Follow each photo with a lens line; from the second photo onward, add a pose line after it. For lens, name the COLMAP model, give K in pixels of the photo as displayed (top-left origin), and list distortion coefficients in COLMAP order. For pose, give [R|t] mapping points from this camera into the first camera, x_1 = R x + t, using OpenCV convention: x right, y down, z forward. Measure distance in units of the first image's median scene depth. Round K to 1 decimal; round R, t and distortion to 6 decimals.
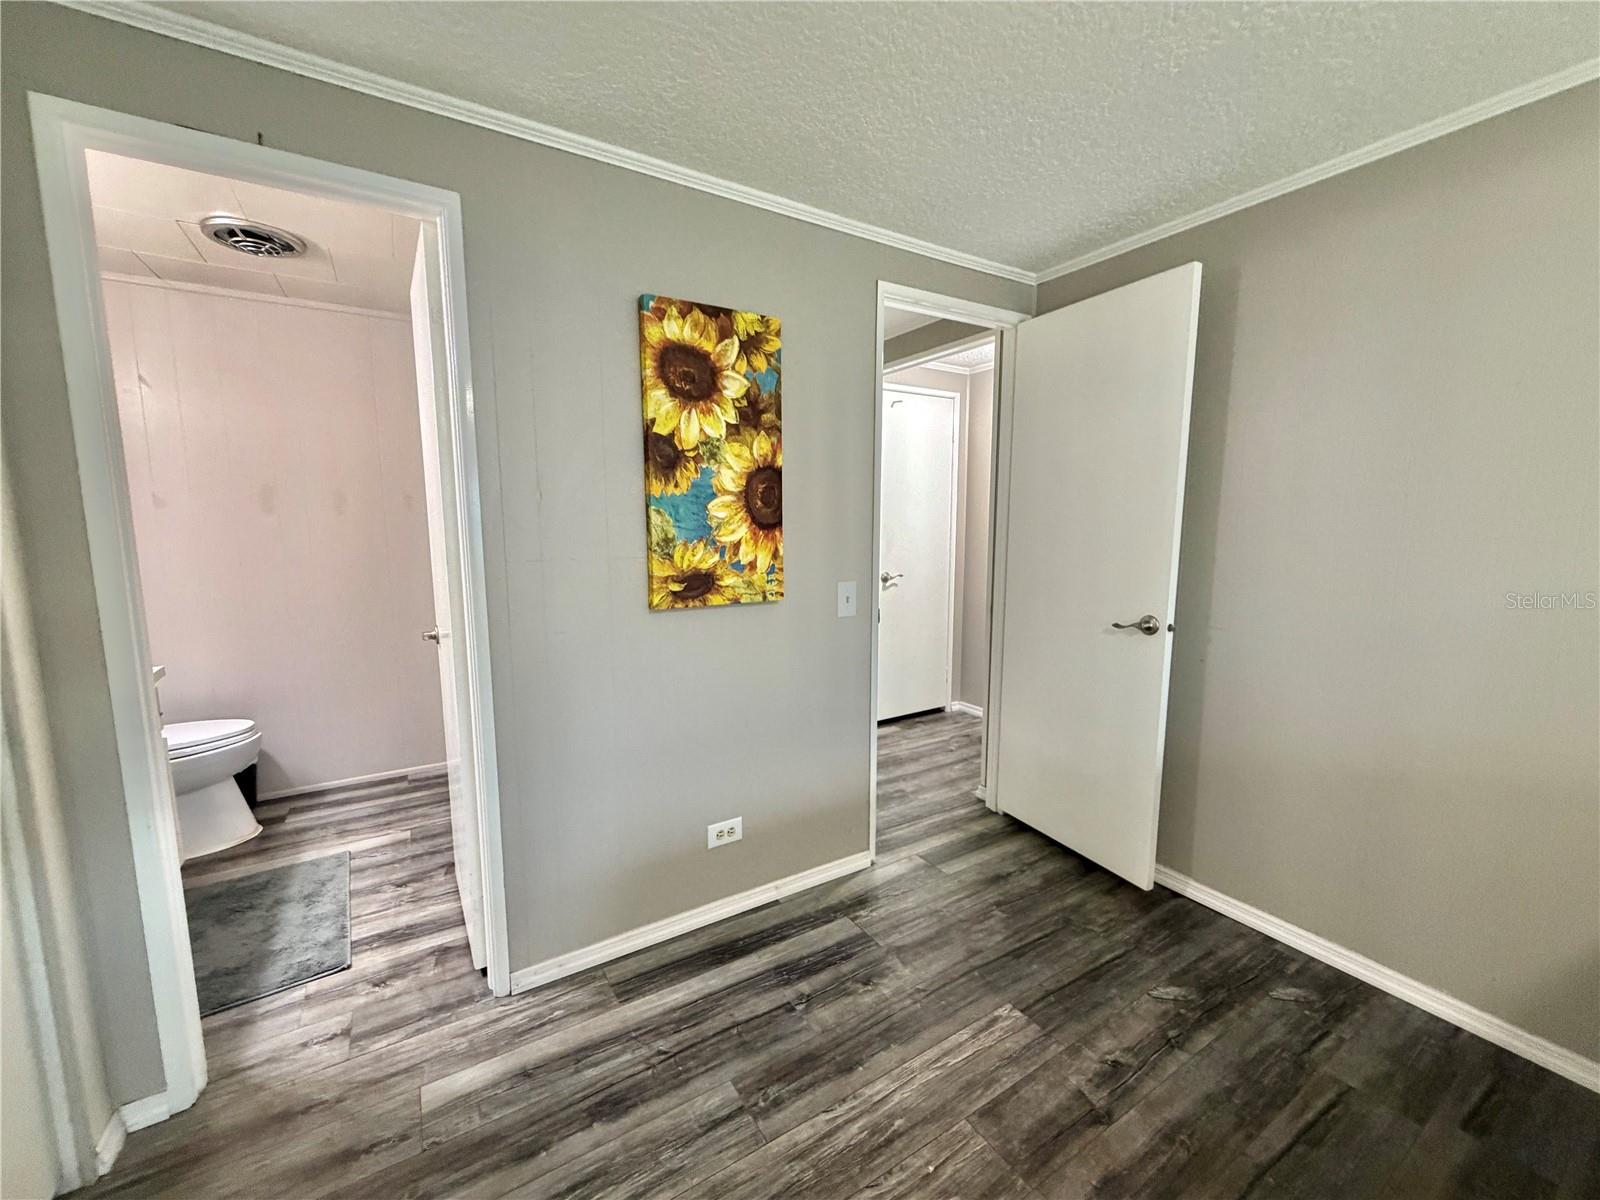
lens RADIAL K [[632.0, 0, 800.1], [0, 632.0, 602.0], [0, 0, 1]] dist [0.001273, 0.000624]
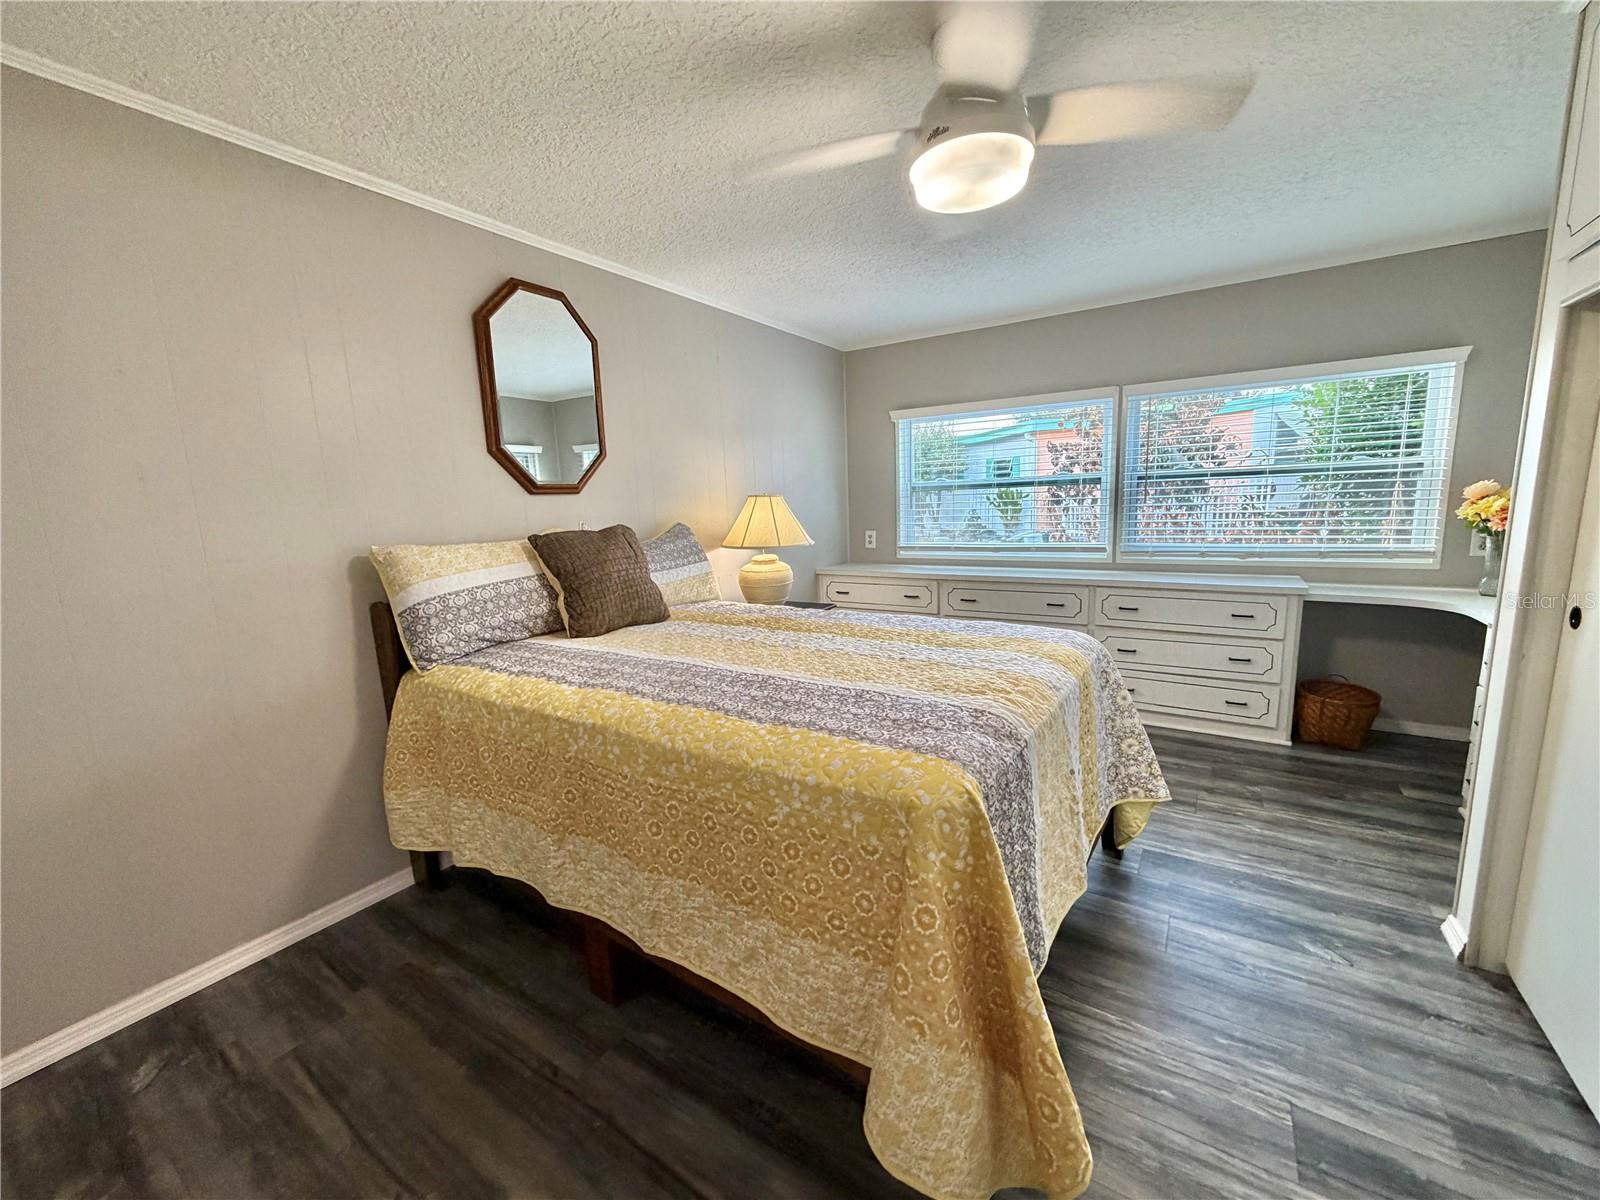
lens RADIAL K [[635.8, 0, 794.2], [0, 635.8, 601.8], [0, 0, 1]] dist [0.000511, 0.000344]
pose [[-0.413107, -0.128048, 0.901635, -0.234705], [0.154712, 0.965806, 0.208046, -0.021594], [-0.897444, 0.225440, -0.379171, 0.377334]]
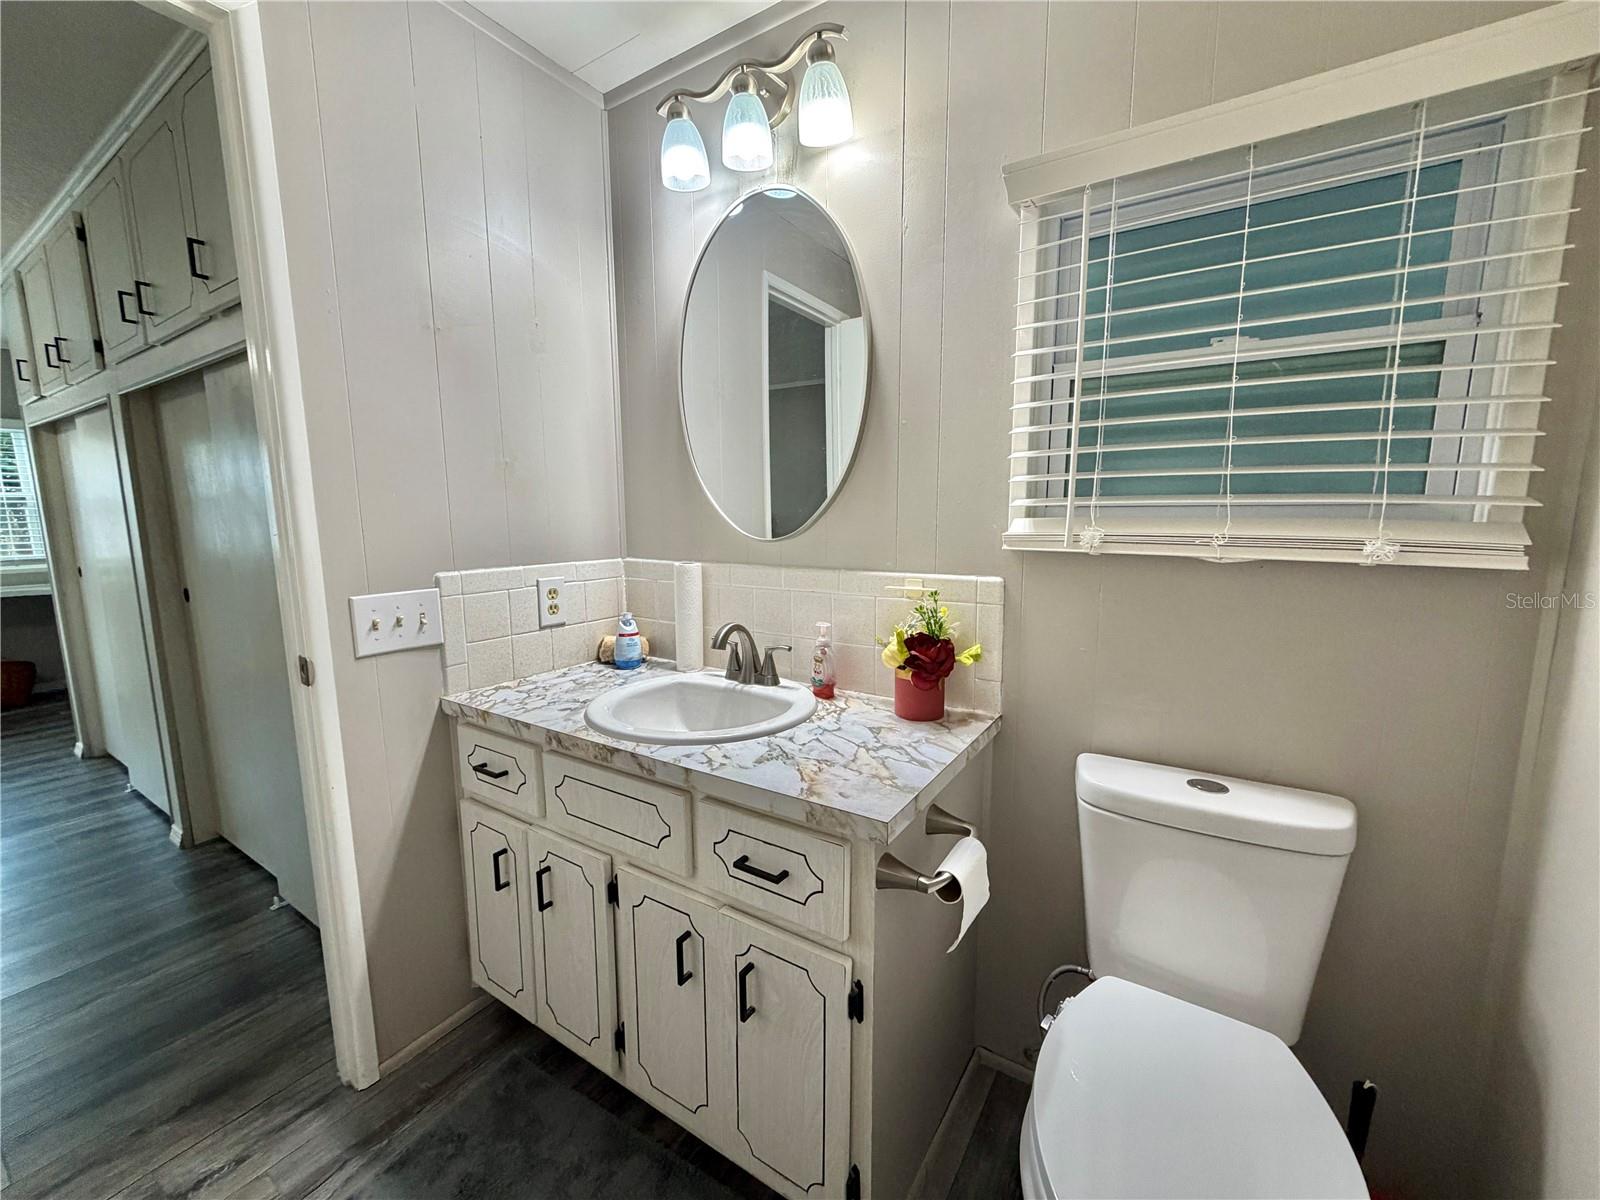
lens RADIAL K [[635.8, 0, 794.2], [0, 635.8, 601.8], [0, 0, 1]] dist [0.000511, 0.000344]
pose [[-0.908338, 0.064549, -0.413226, -0.914608], [-0.049334, 0.964585, 0.259119, -0.142181], [0.415317, 0.255754, -0.872985, 1.461047]]
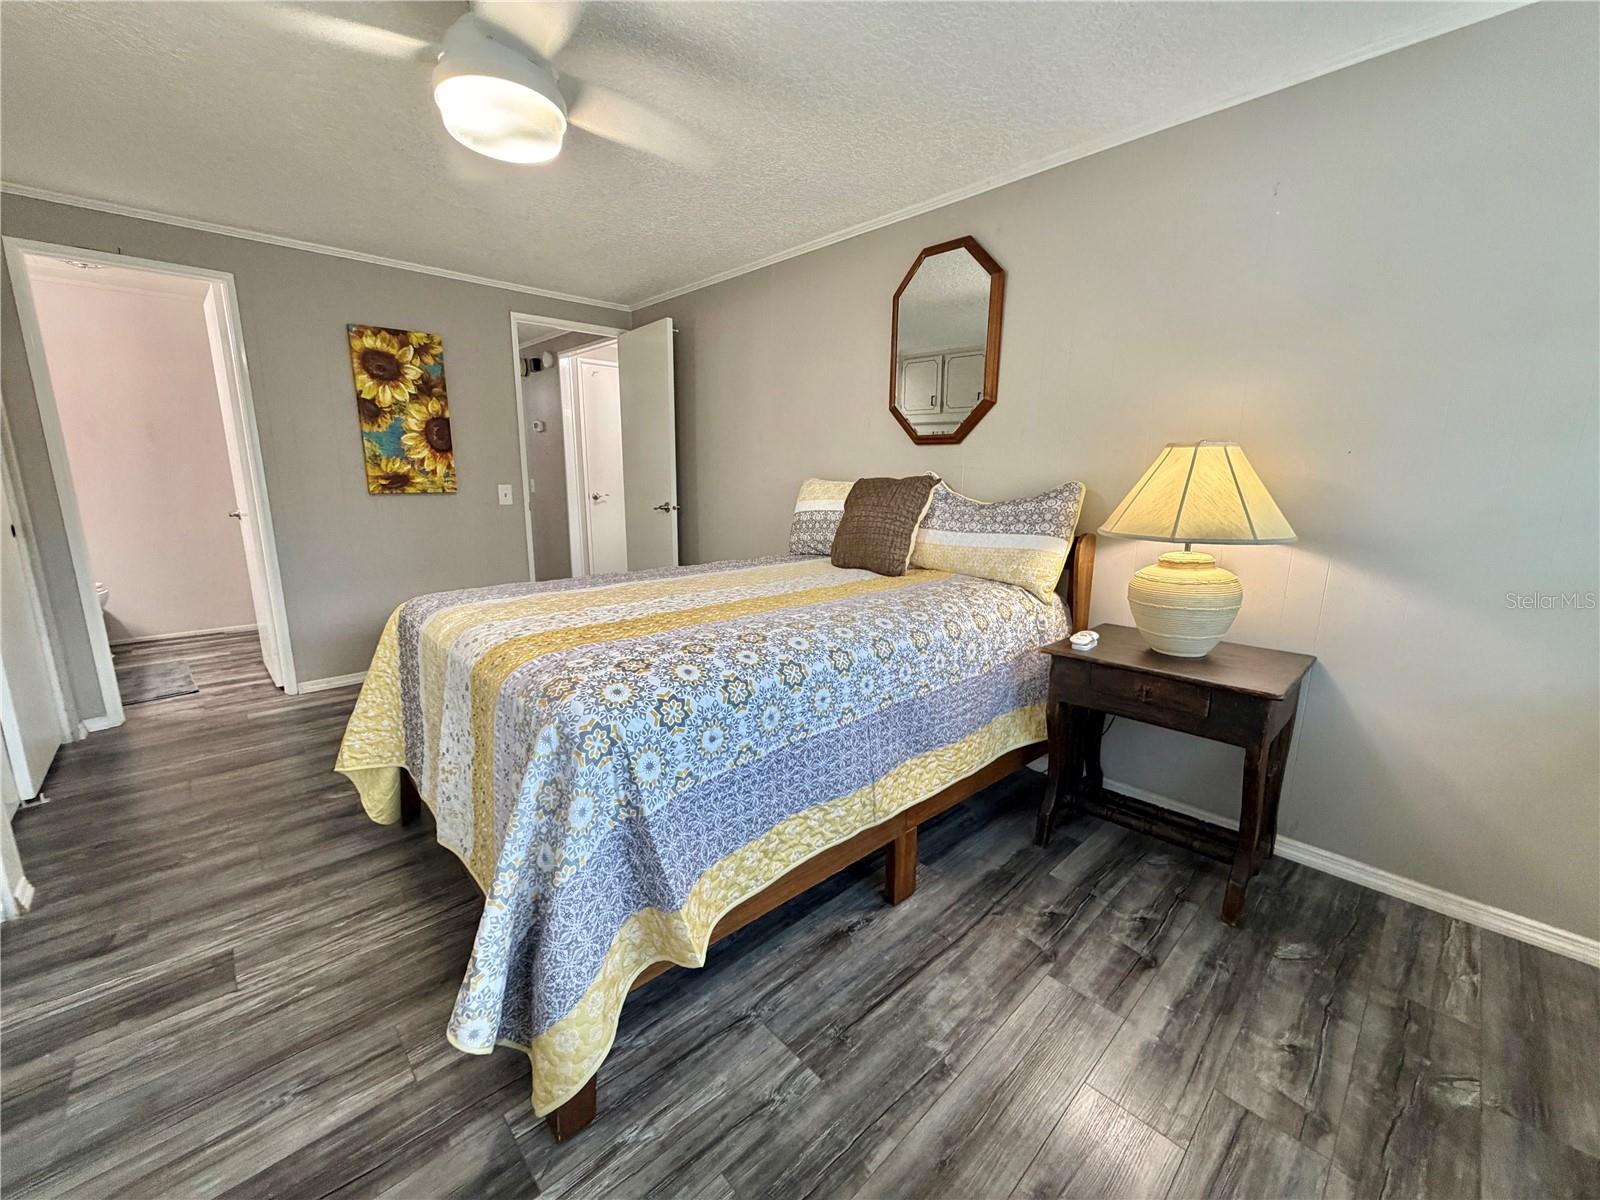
lens RADIAL K [[639.5, 0, 804.3], [0, 639.5, 602.8], [0, 0, 1]] dist [0.001684, 0.000052]
pose [[0.980229, -0.029205, 0.195700, 0.622003], [0.014276, 0.996908, 0.077264, 0.198011], [-0.197351, -0.072942, 0.977615, -1.088441]]
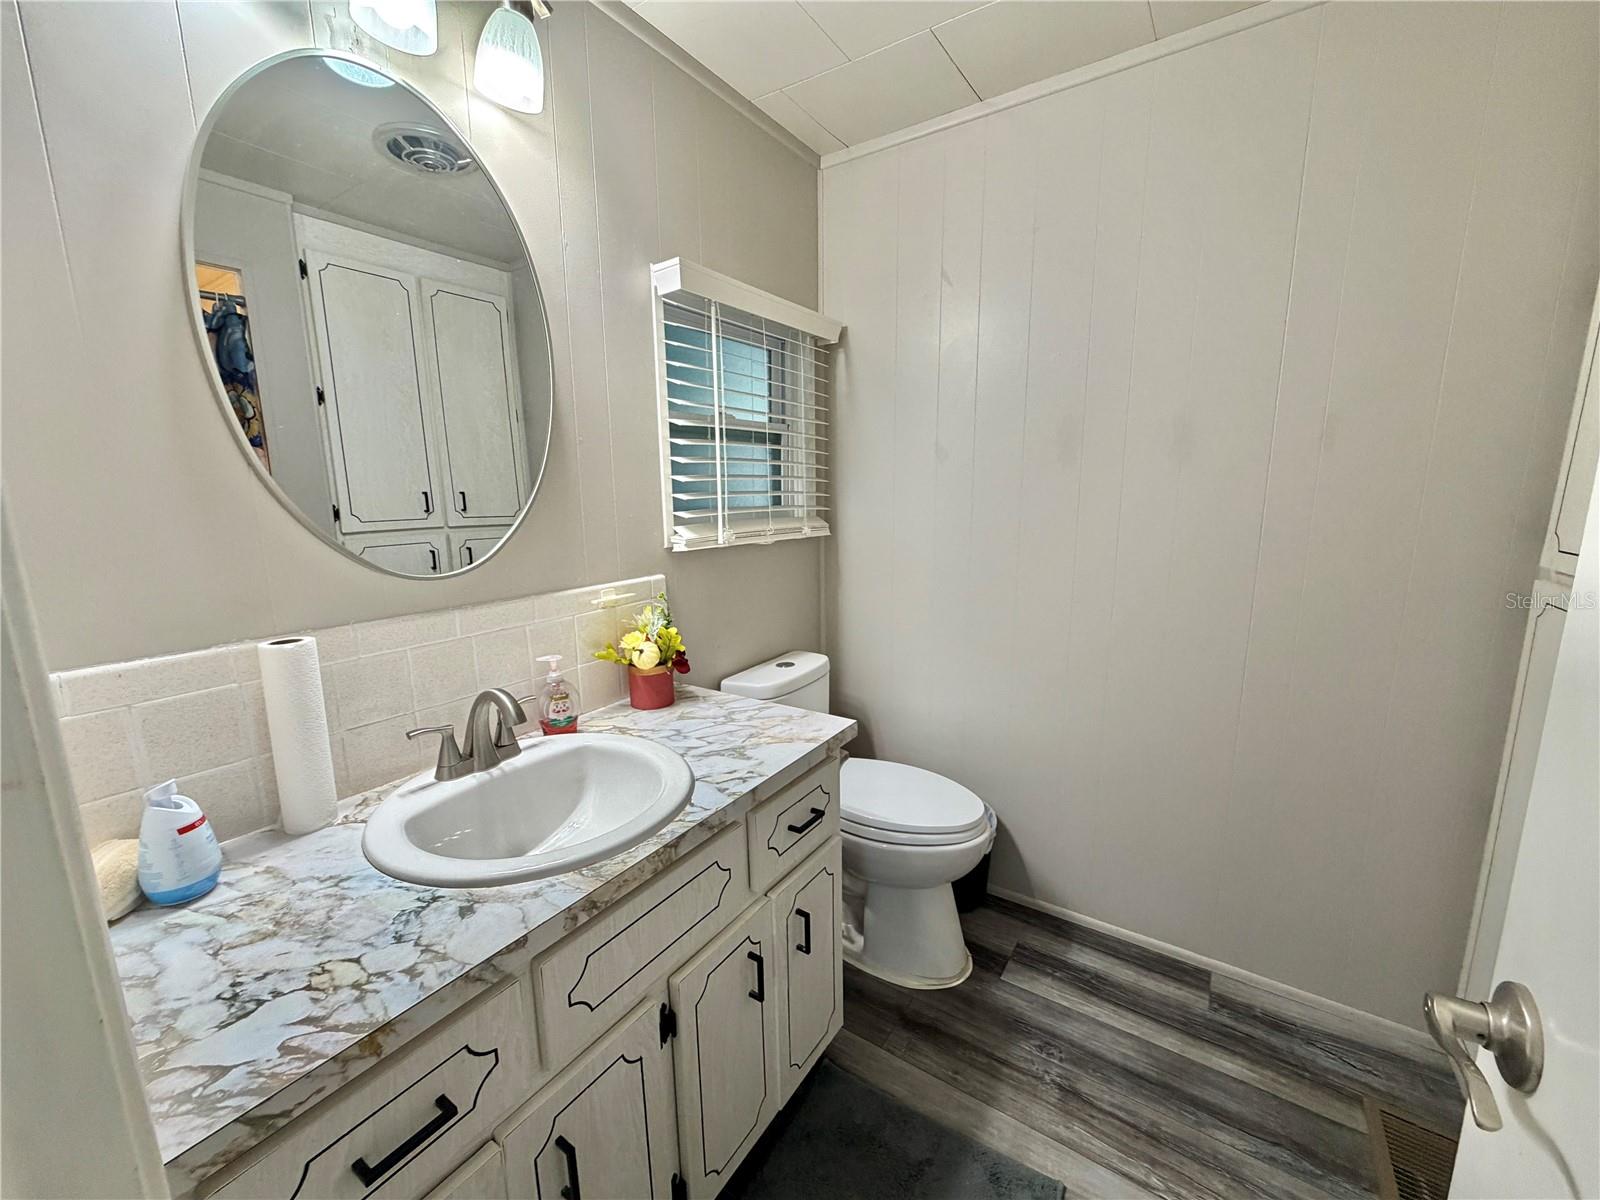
lens RADIAL K [[635.8, 0, 794.2], [0, 635.8, 601.8], [0, 0, 1]] dist [0.000511, 0.000344]
pose [[0.394224, 0.158020, -0.905327, -0.543745], [-0.106286, 0.986336, 0.125877, -0.091444], [0.912848, 0.046600, 0.405633, 0.758962]]
